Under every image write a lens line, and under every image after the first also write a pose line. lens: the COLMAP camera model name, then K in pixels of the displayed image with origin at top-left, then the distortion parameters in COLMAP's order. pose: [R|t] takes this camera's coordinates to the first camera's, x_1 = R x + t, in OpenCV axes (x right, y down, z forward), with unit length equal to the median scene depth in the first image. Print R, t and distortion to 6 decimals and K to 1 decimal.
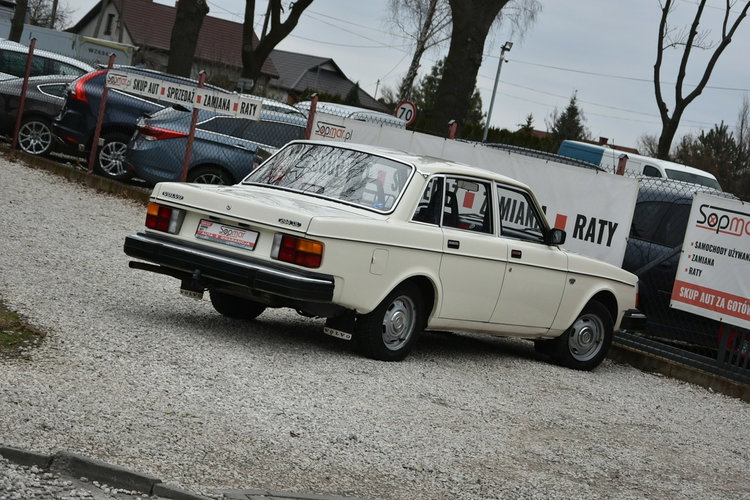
lens RADIAL K [[1880.5, 0, 375.0], [0, 1880.5, 250.0], [0, 0, 1]] dist [0.003020, 0.006969]
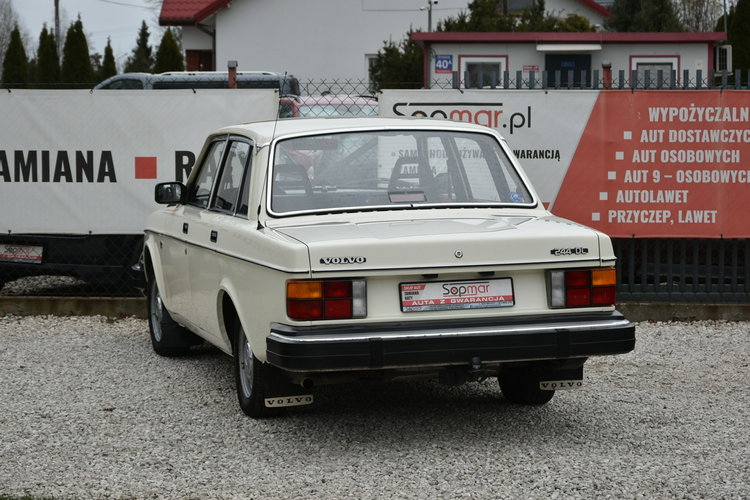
lens RADIAL K [[2052.6, 0, 375.0], [0, 2052.6, 250.0], [0, 0, 1]] dist [-0.017429, 0.560935]
pose [[0.614657, -0.261914, 0.744041, -0.468198], [0.180889, 0.964930, 0.190238, -0.123442], [-0.767773, 0.017658, 0.640478, 0.412386]]
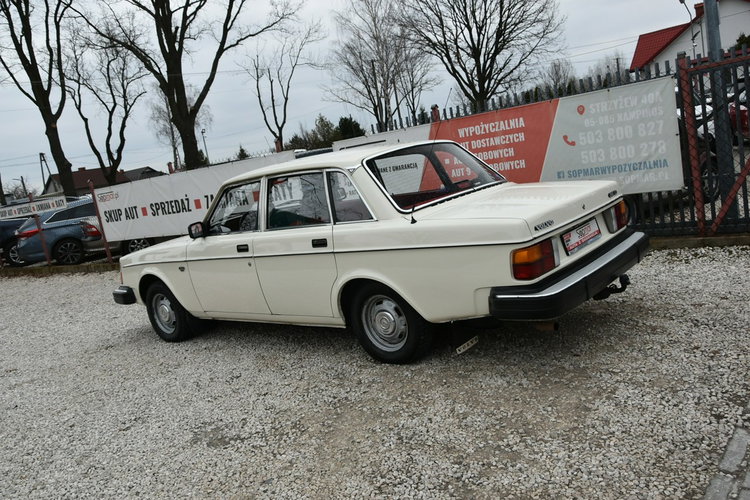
lens RADIAL K [[634.9, 0, 375.0], [0, 634.9, 250.0], [0, 0, 1]] dist [-0.006856, 0.001169]
pose [[0.884013, -0.407200, 0.229586, 0.047037], [0.383004, 0.912502, 0.143694, -0.011812], [-0.268010, -0.039095, 0.962623, 0.471064]]
